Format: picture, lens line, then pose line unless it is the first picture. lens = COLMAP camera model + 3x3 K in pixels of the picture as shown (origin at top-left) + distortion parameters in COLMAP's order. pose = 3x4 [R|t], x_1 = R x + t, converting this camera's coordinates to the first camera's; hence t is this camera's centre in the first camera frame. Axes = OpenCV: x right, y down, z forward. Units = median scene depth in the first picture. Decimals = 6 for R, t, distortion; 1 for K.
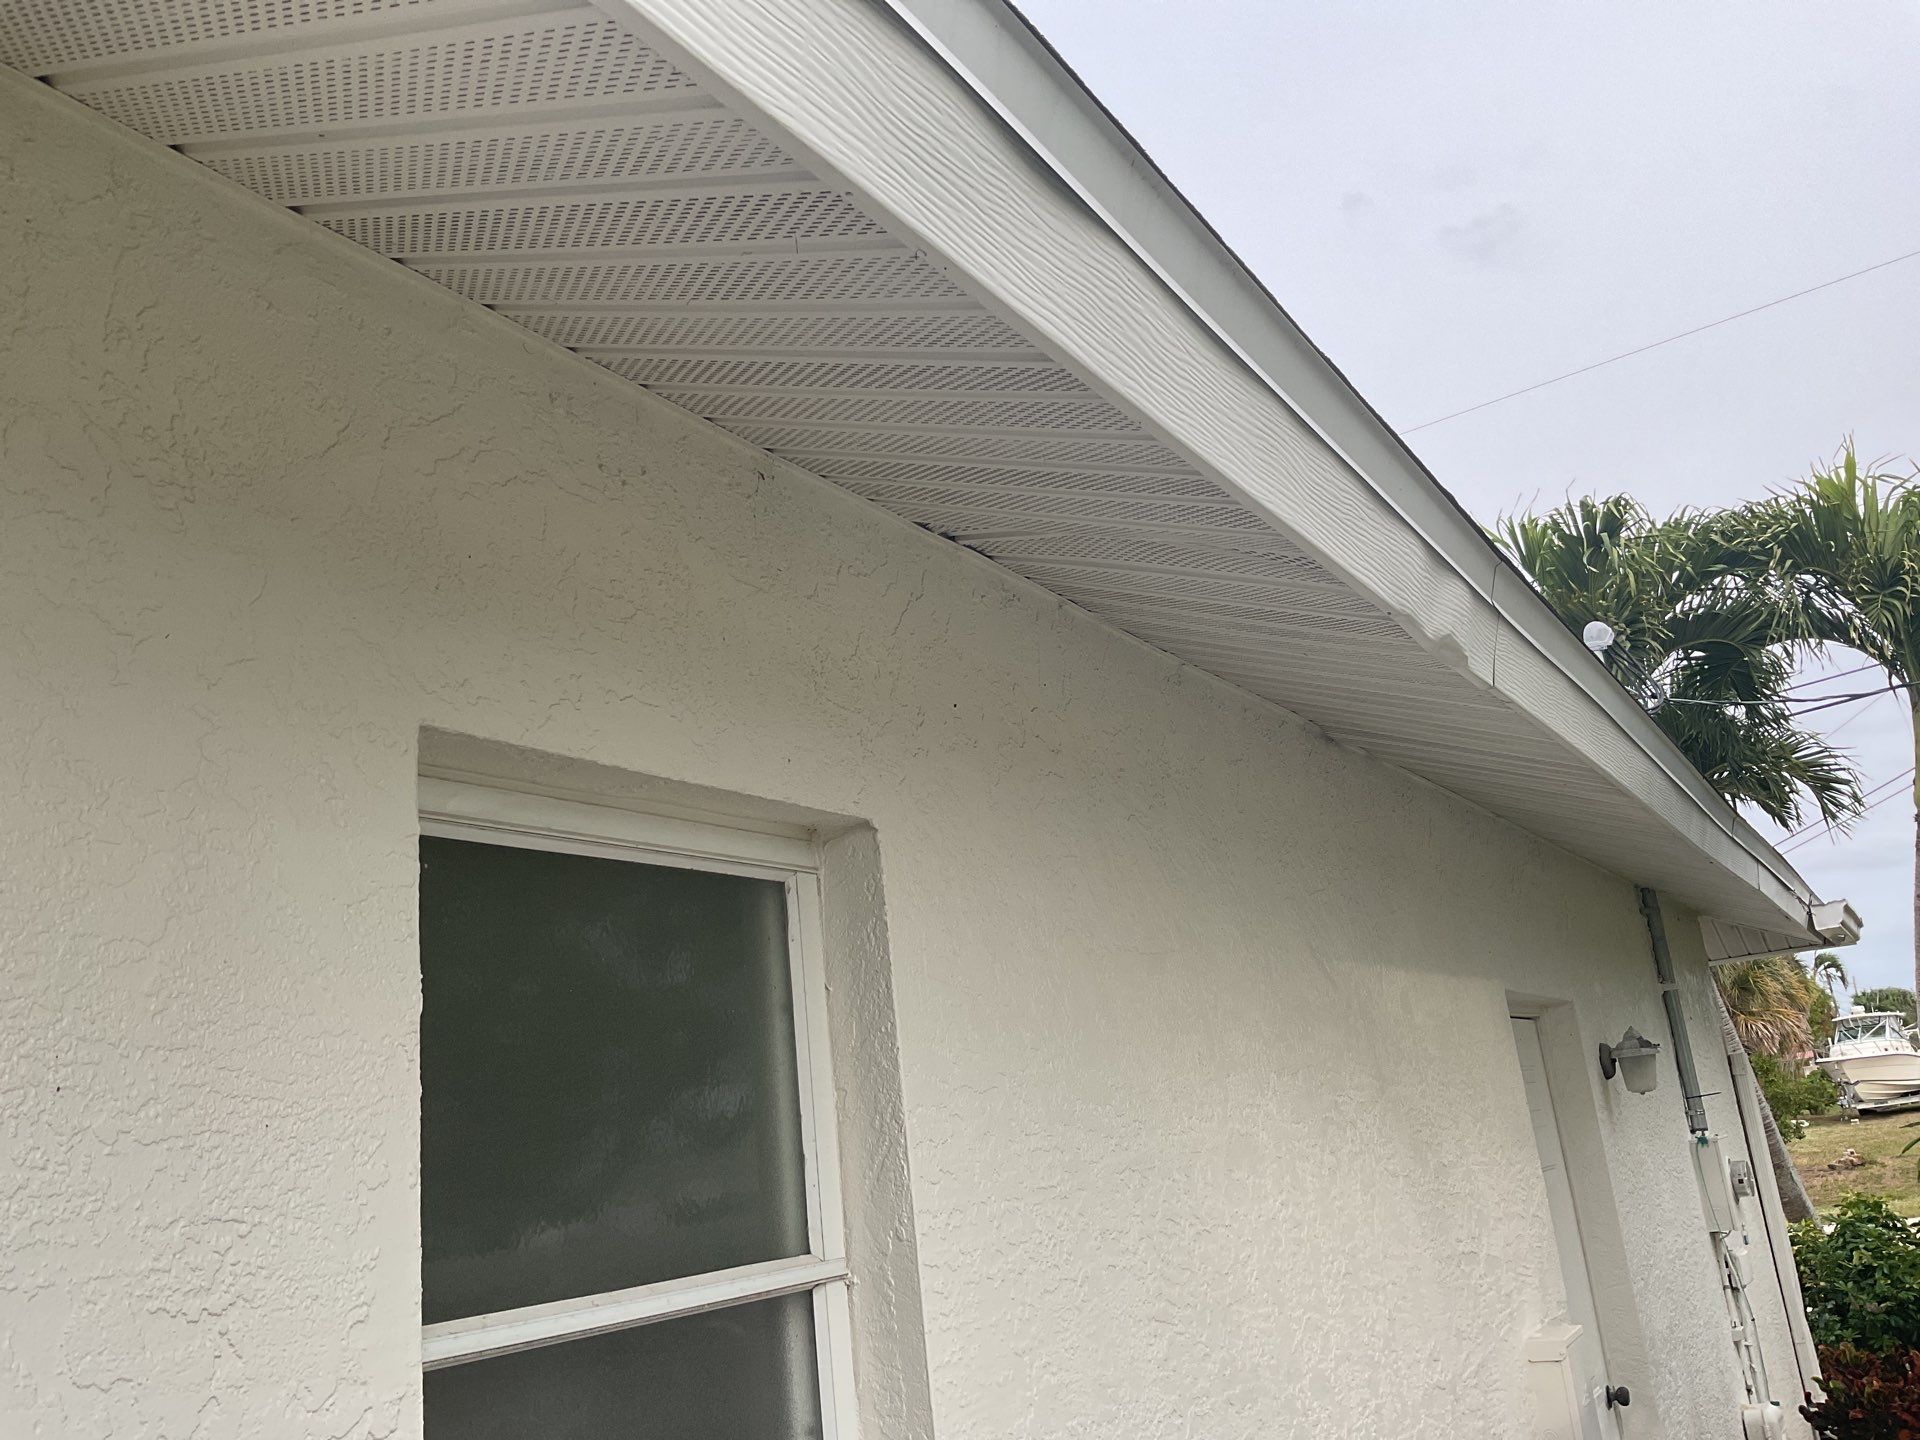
lens RADIAL K [[1573.1, 0, 960.0], [0, 1573.1, 720.0], [0, 0, 1]] dist [0.123785, -0.206475]
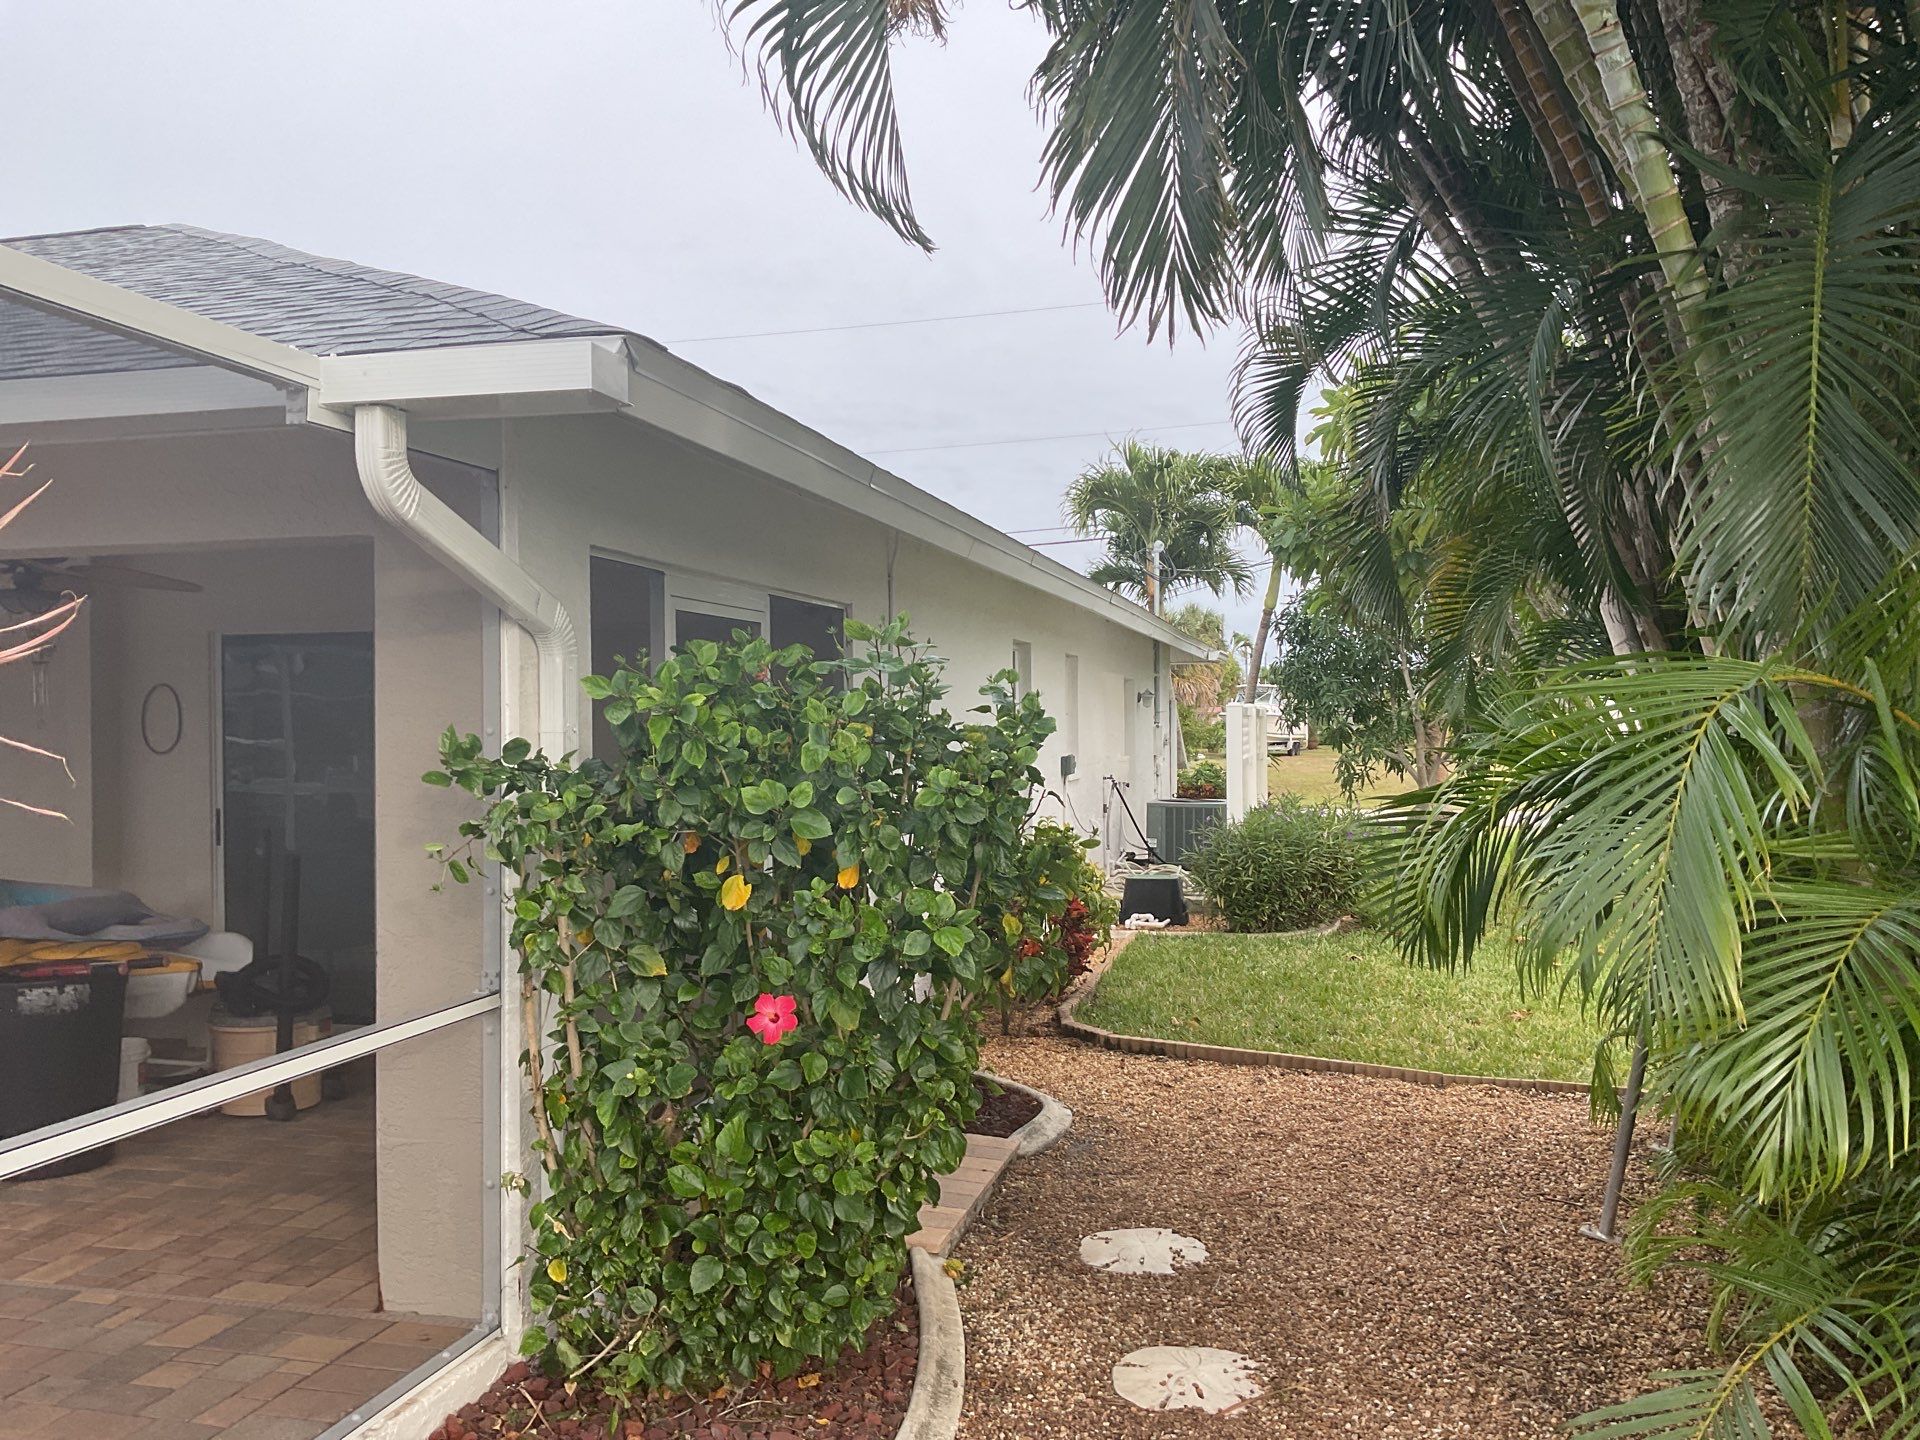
lens RADIAL K [[1573.1, 0, 960.0], [0, 1573.1, 720.0], [0, 0, 1]] dist [0.123785, -0.206475]
pose [[0.944427, 0.106413, 0.311021, -0.473156], [-0.180243, 0.958878, 0.219240, -0.193198], [-0.274901, -0.263115, 0.924770, -0.954853]]
